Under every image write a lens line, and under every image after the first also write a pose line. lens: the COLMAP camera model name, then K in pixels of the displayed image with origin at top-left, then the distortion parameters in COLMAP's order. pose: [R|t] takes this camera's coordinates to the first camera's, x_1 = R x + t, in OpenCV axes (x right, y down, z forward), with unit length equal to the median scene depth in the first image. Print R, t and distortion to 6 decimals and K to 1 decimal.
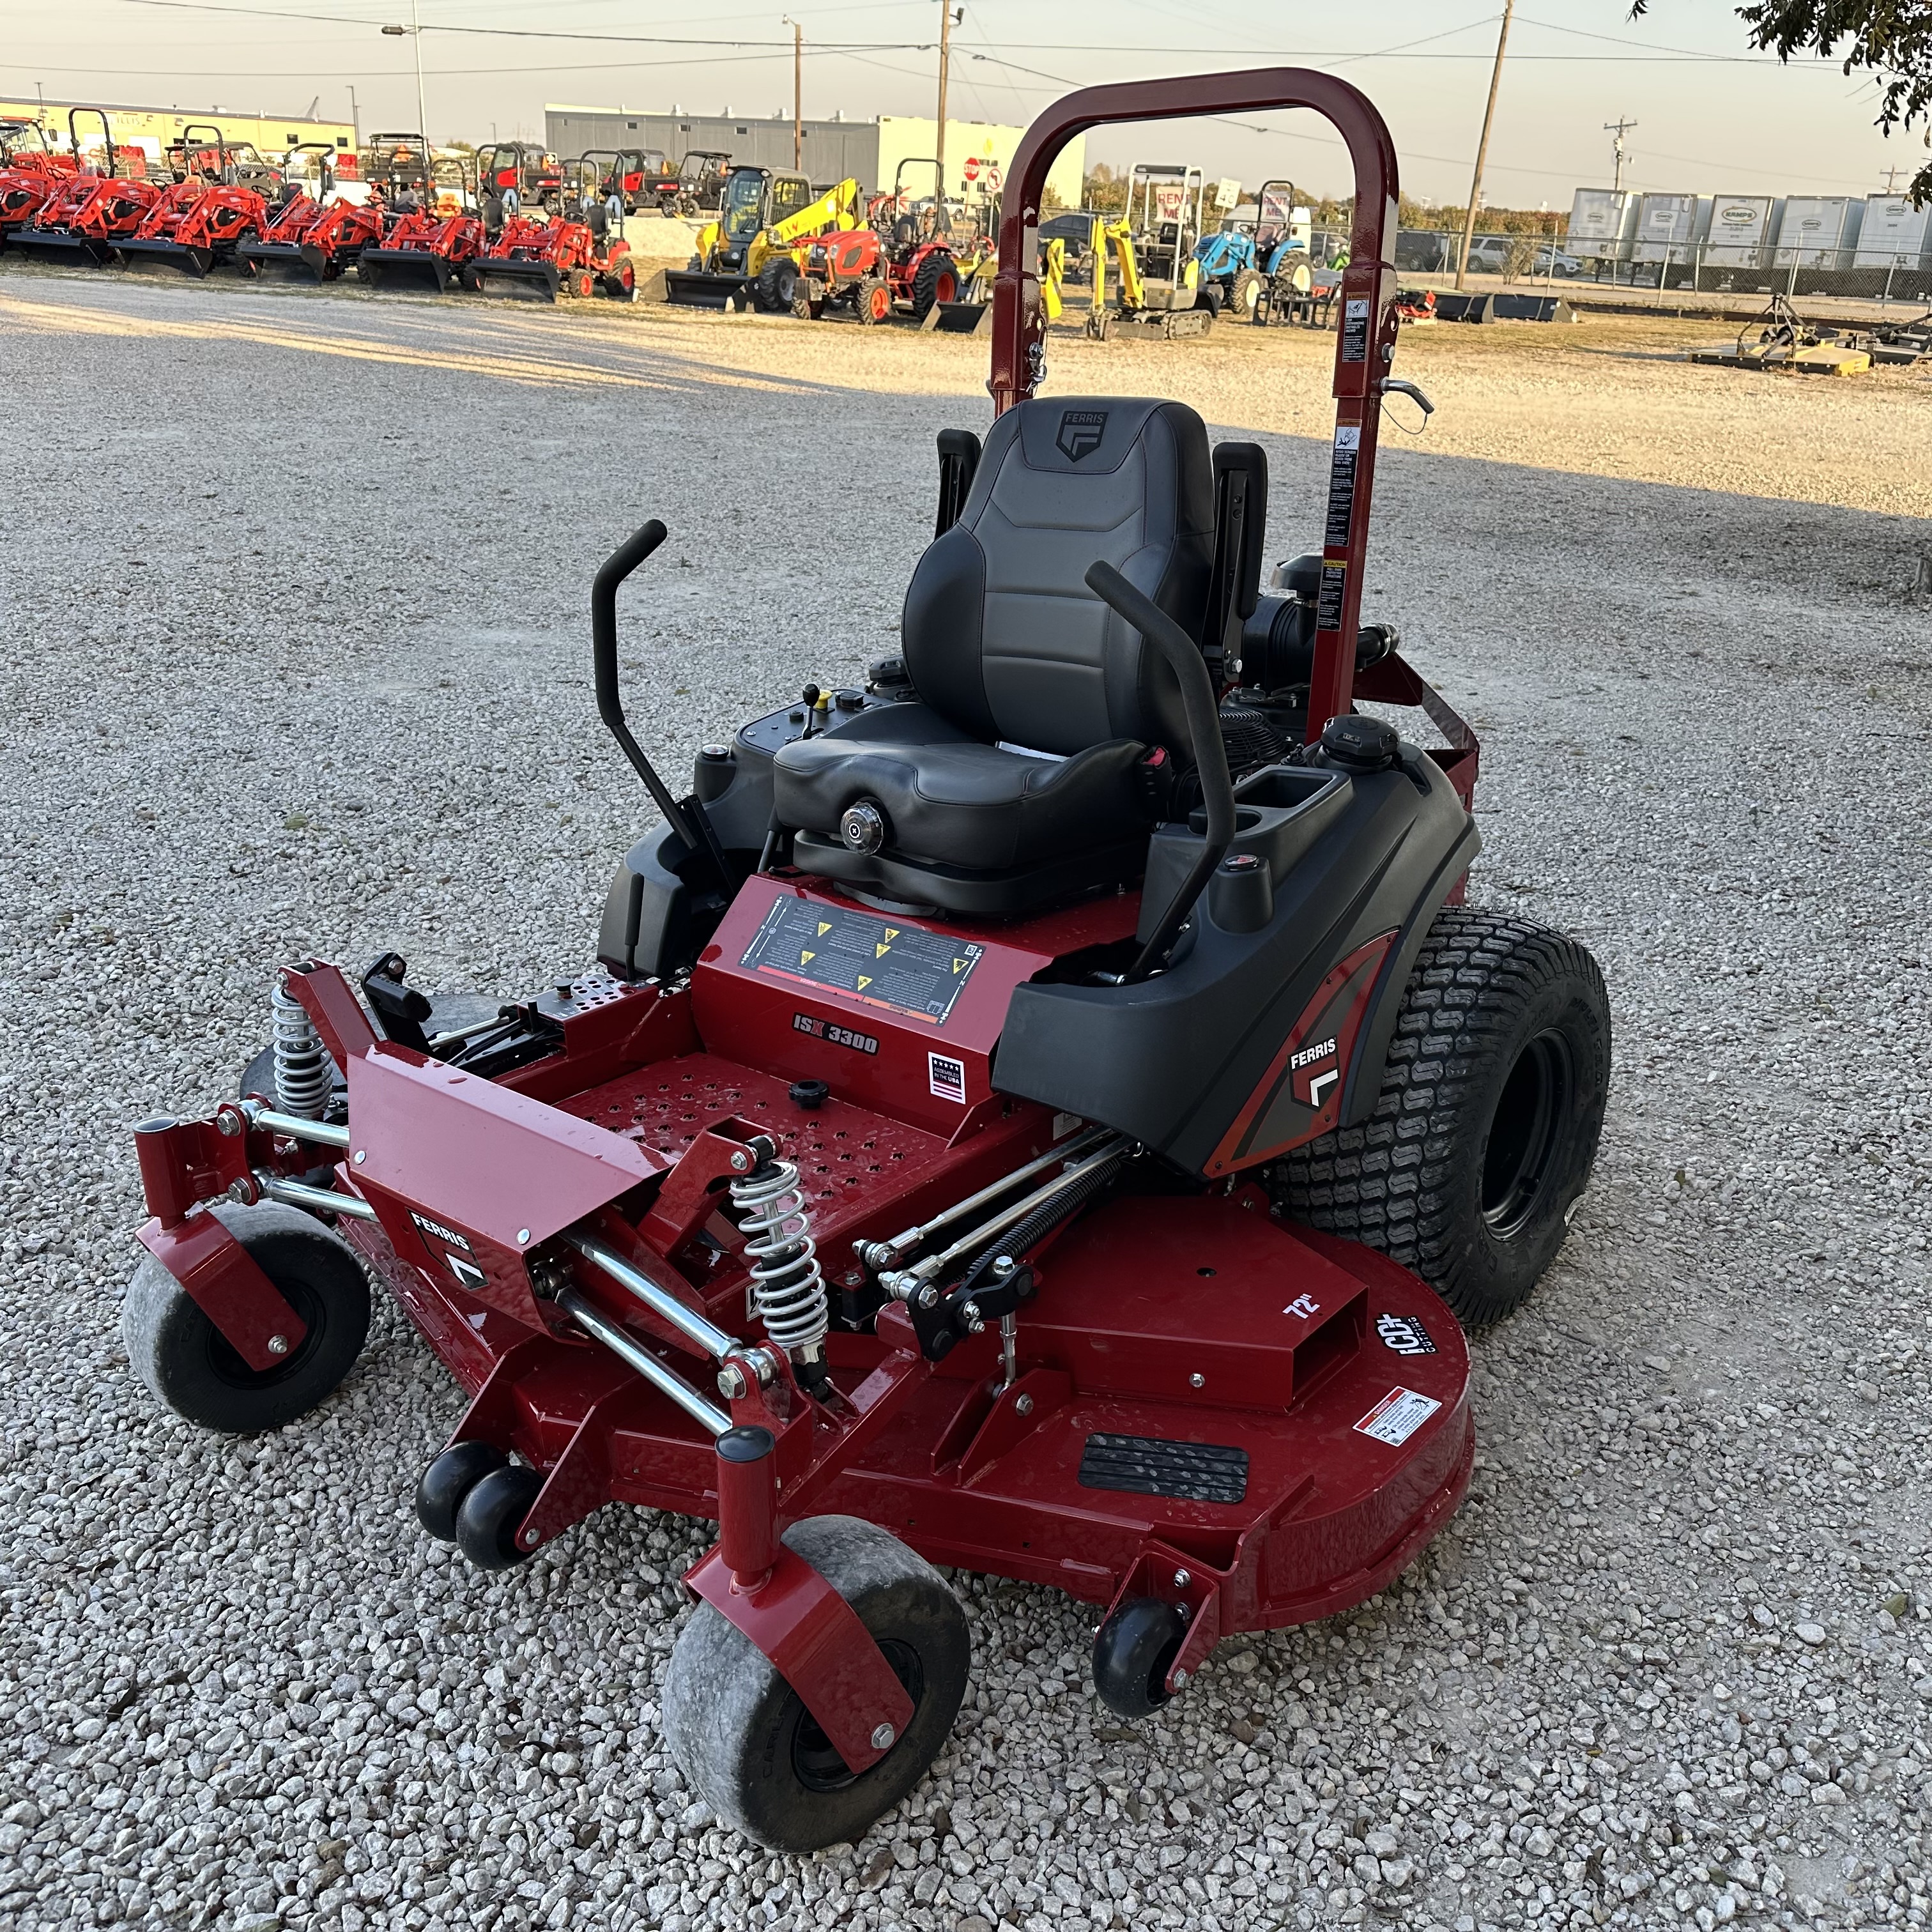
lens RADIAL K [[1811.9, 0, 967.9], [0, 1811.9, 1007.9], [0, 0, 1]] dist [-0.002950, 0.004084]
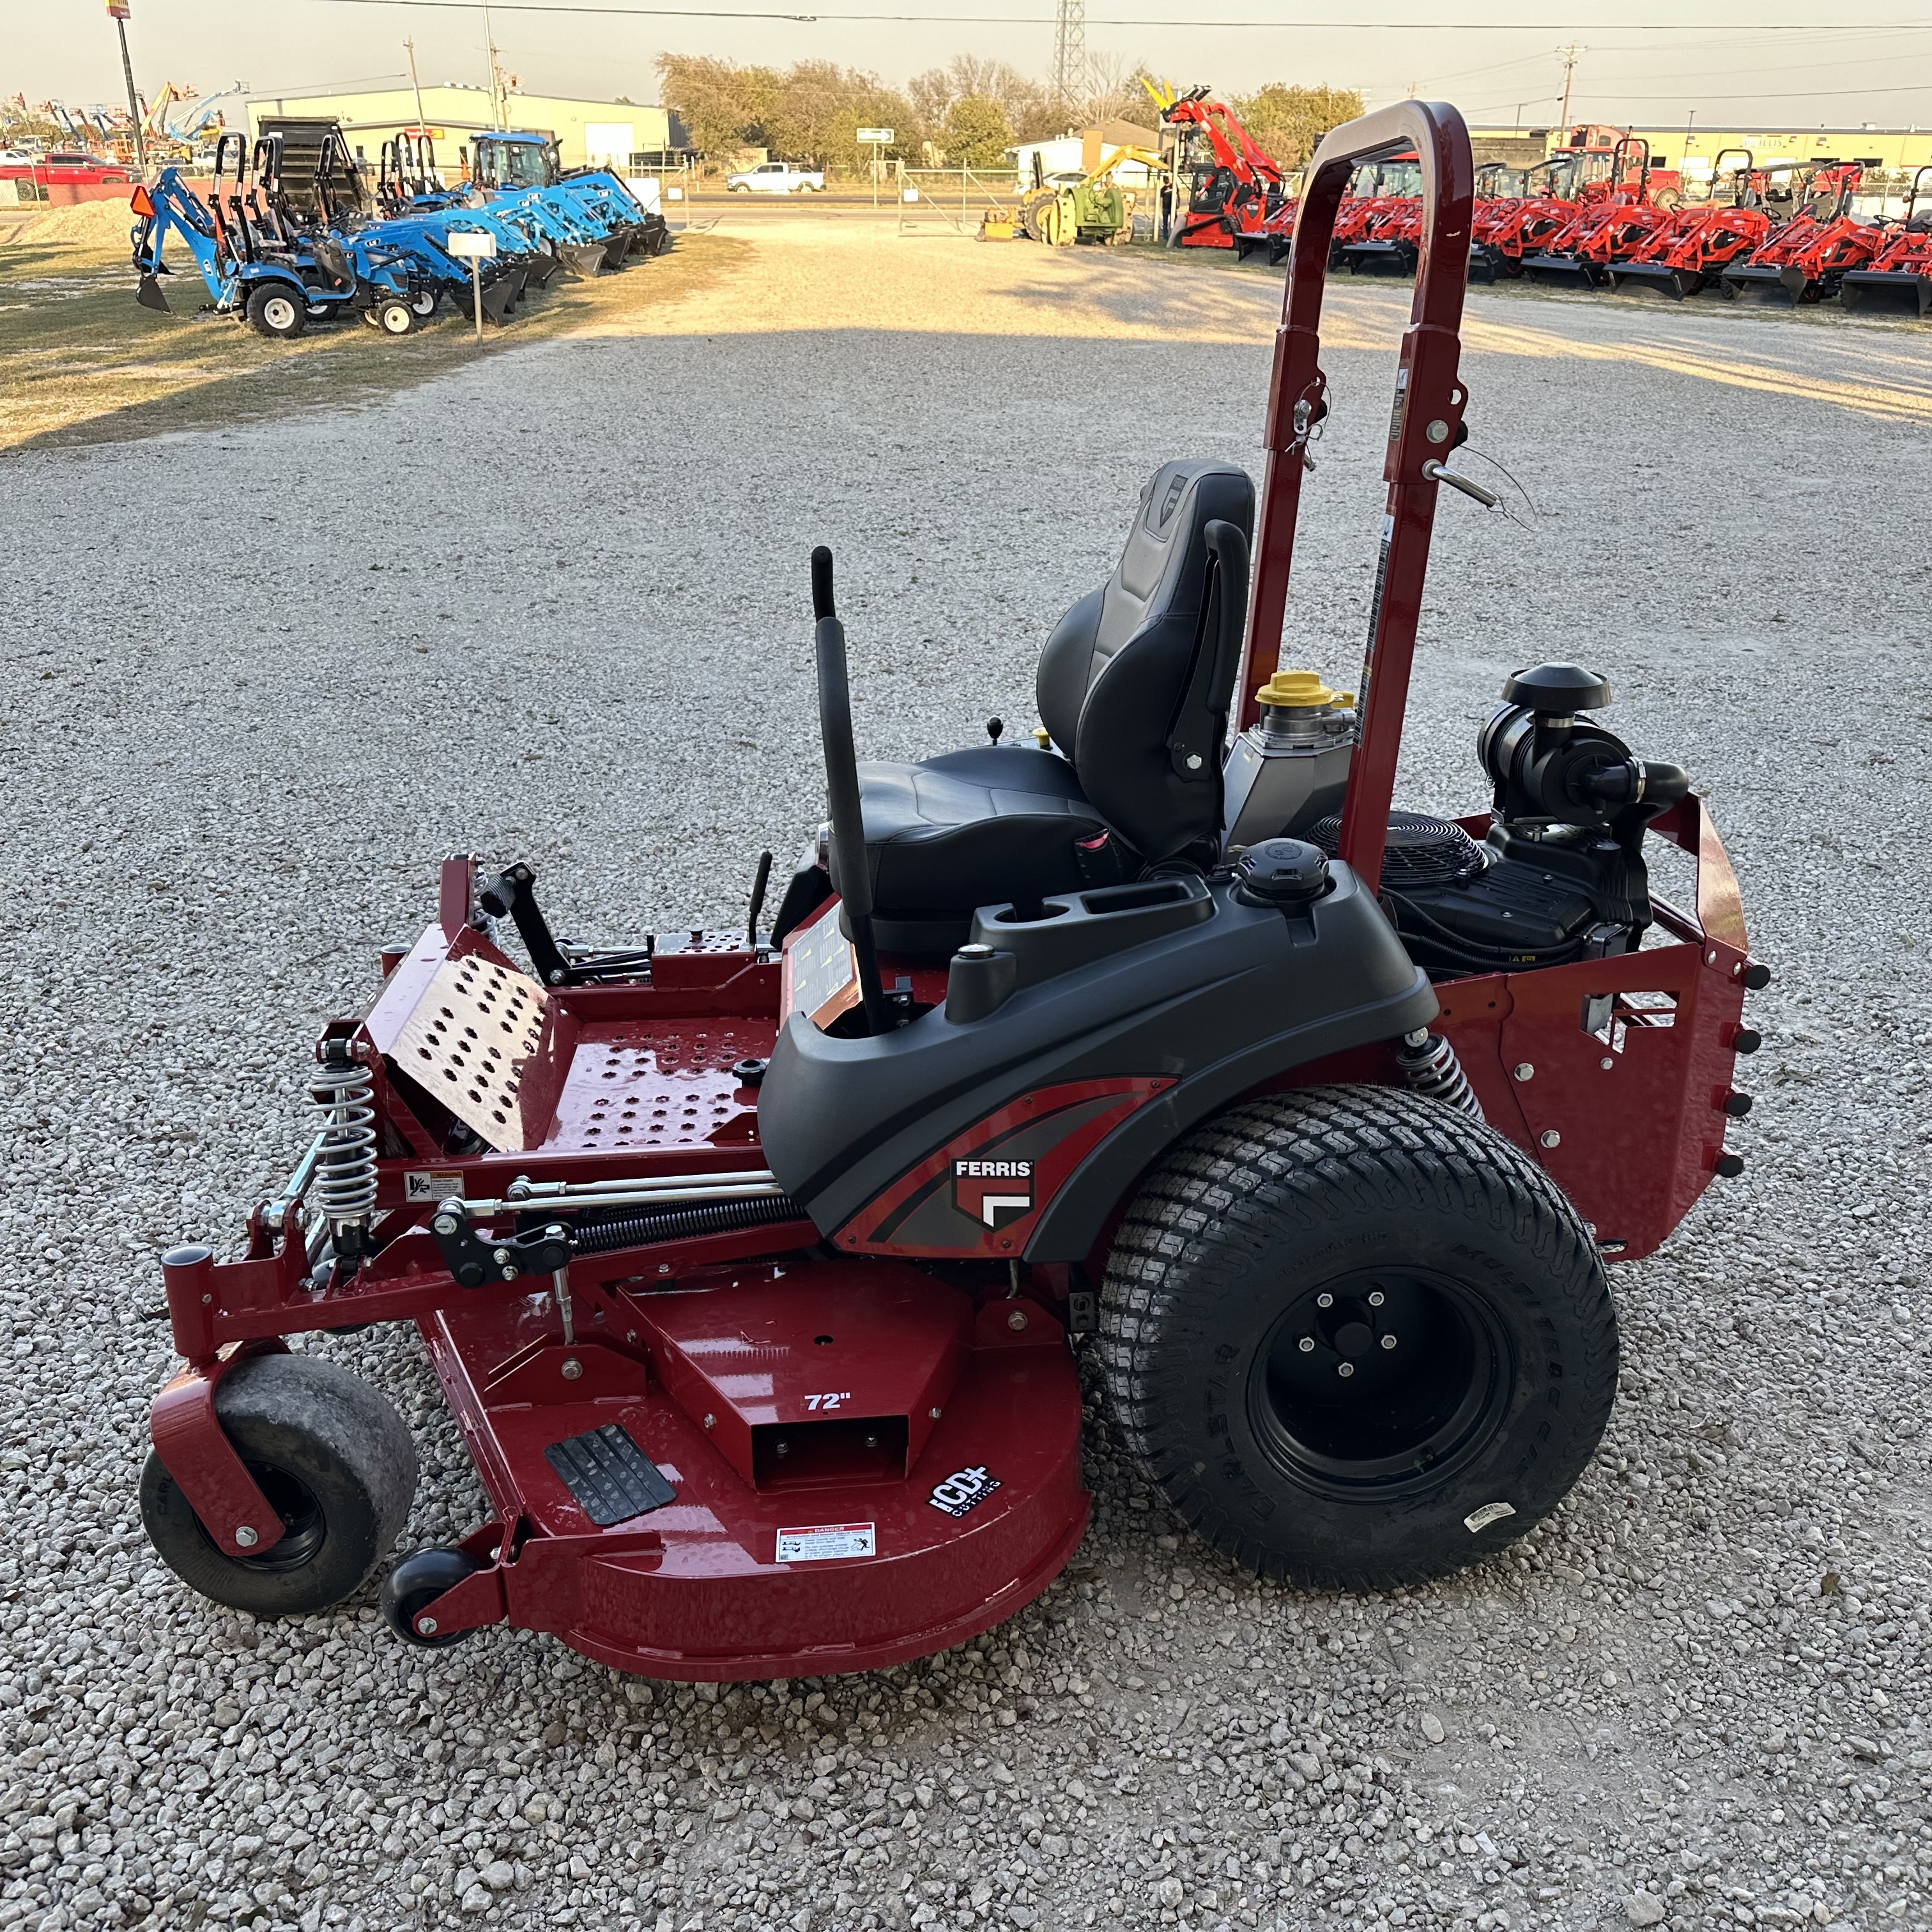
lens RADIAL K [[1811.9, 0, 967.9], [0, 1811.9, 1007.9], [0, 0, 1]] dist [-0.002950, 0.004084]
pose [[0.709993, 0.259252, -0.654751, 0.061739], [-0.265431, 0.959713, 0.092177, -0.010935], [0.652270, 0.108346, 0.750203, 0.023086]]
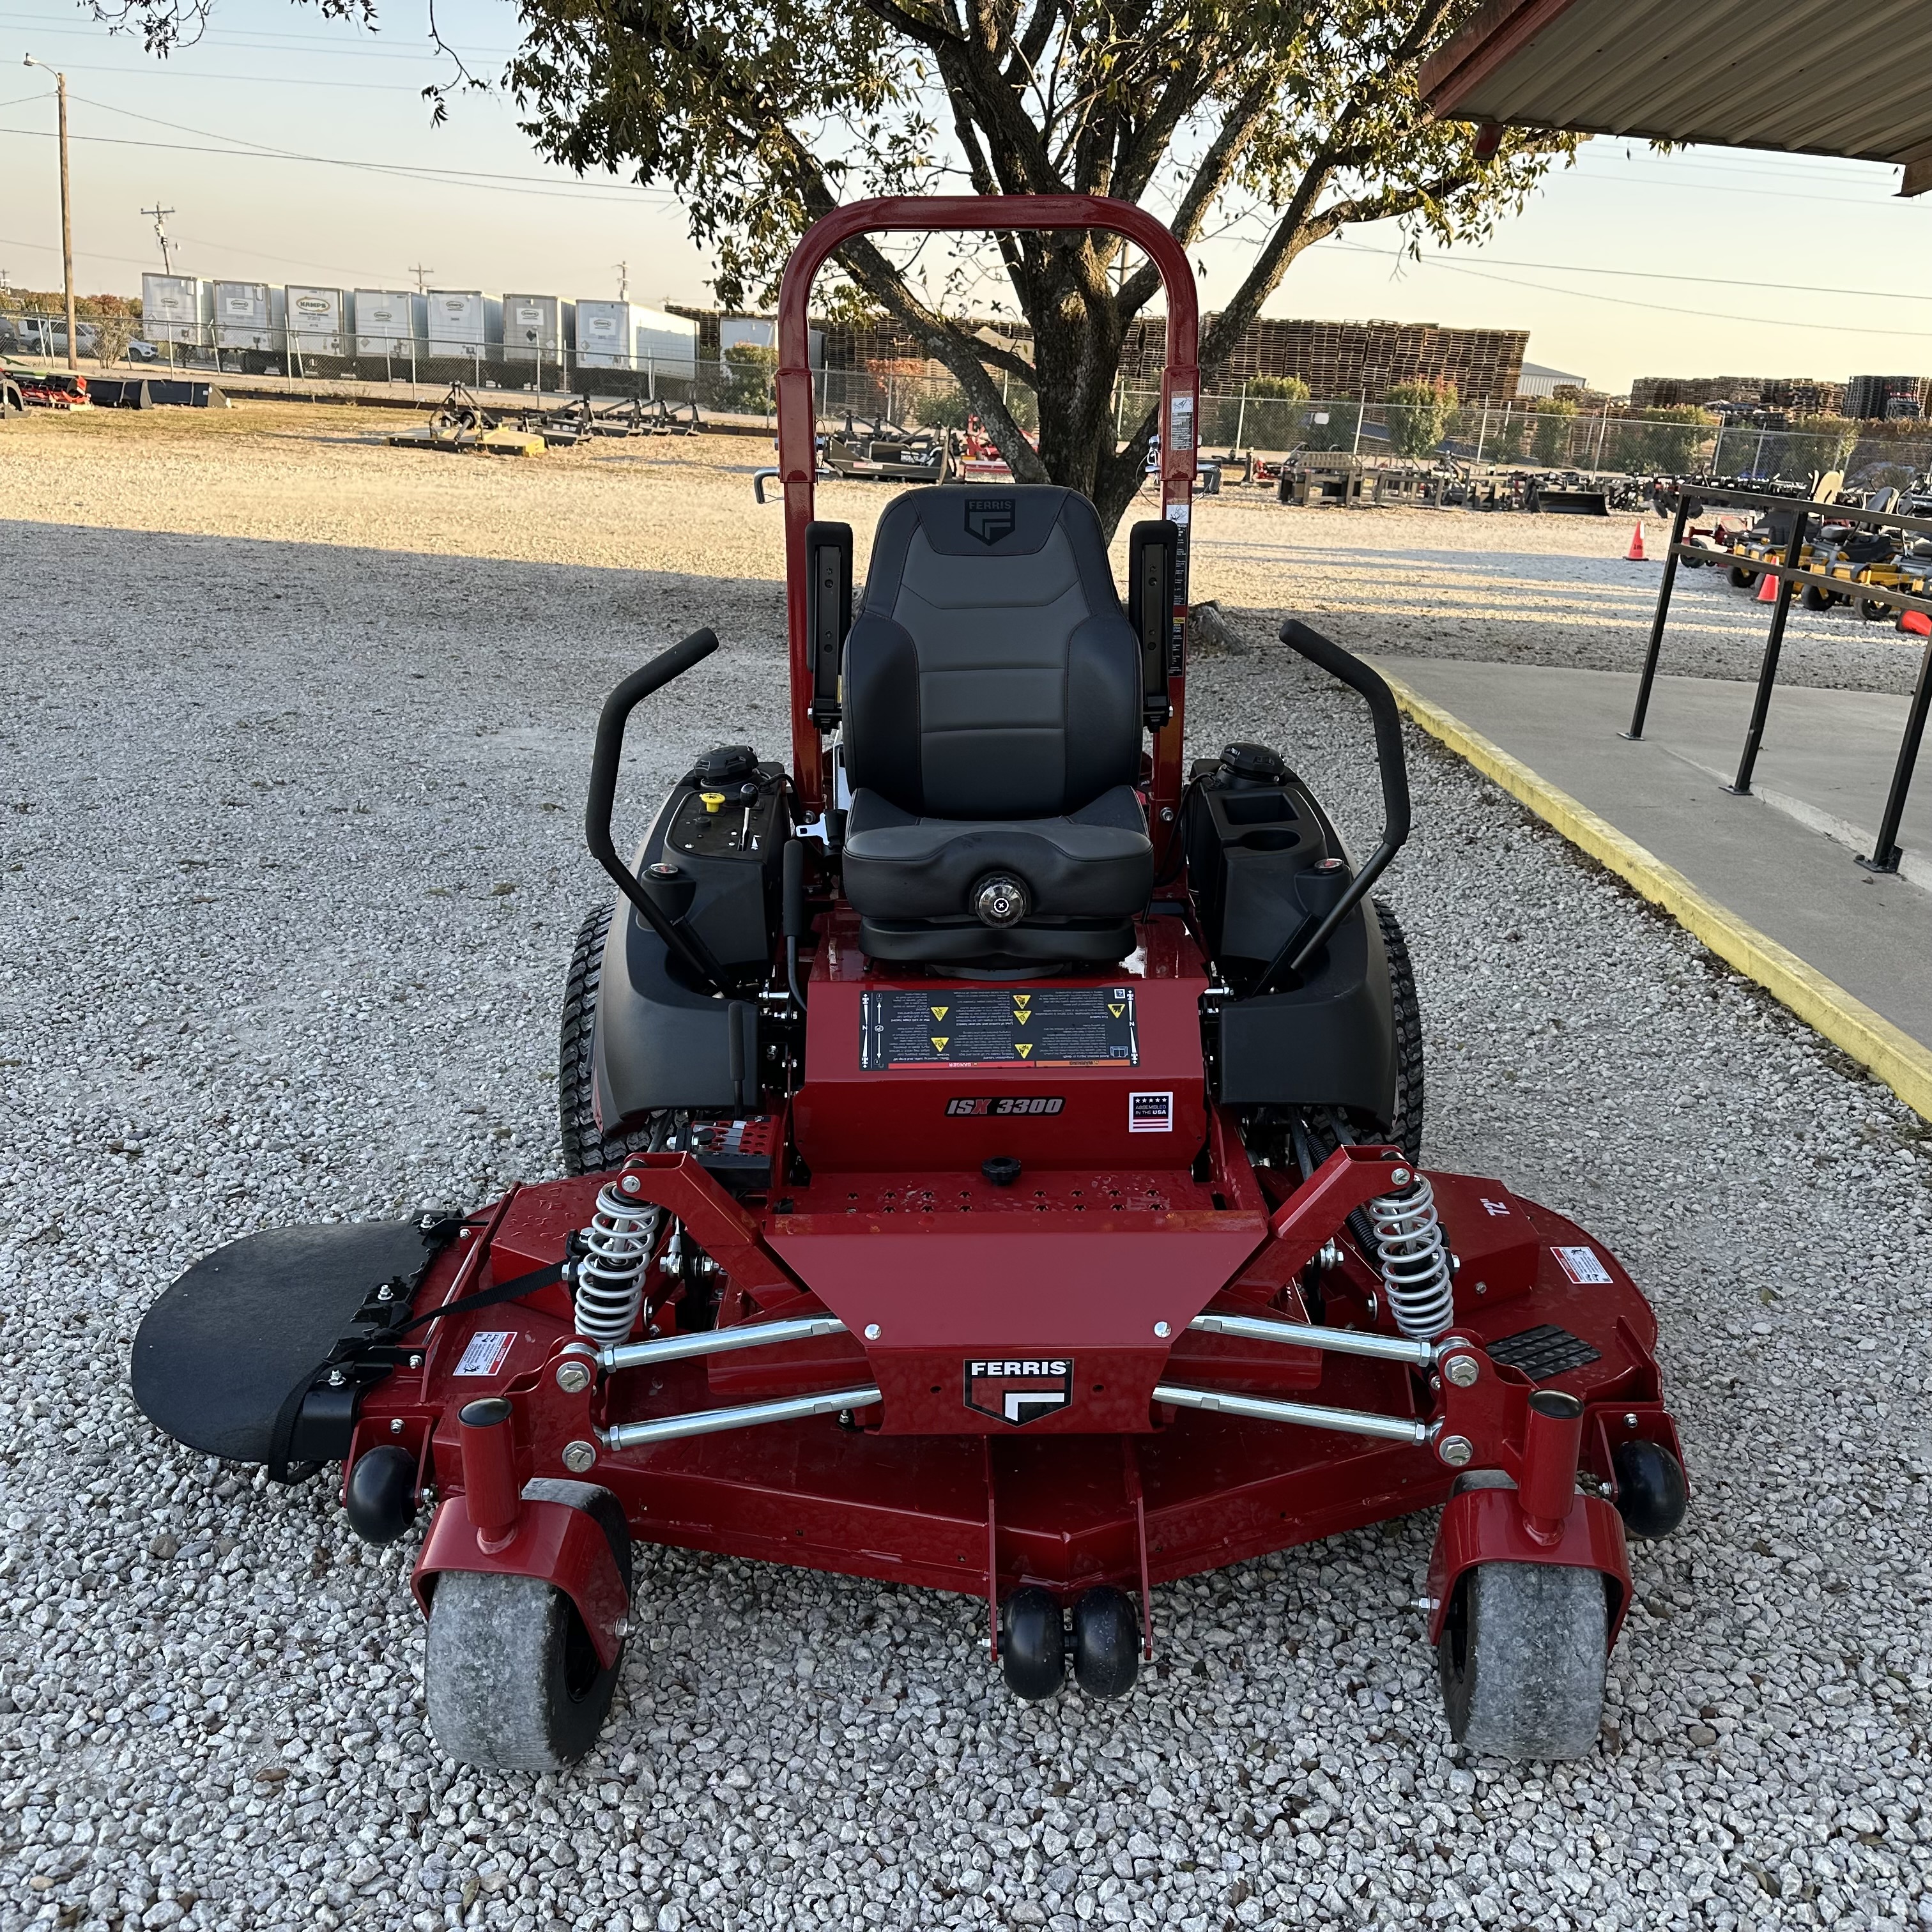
lens RADIAL K [[1813.2, 0, 966.6], [0, 1813.2, 999.8], [0, 0, 1]] dist [0.023378, -0.034926]
pose [[0.756595, -0.205075, 0.620893, -0.063410], [0.234052, 0.971569, 0.035692, -0.007614], [-0.610560, 0.118317, 0.783082, 0.018754]]
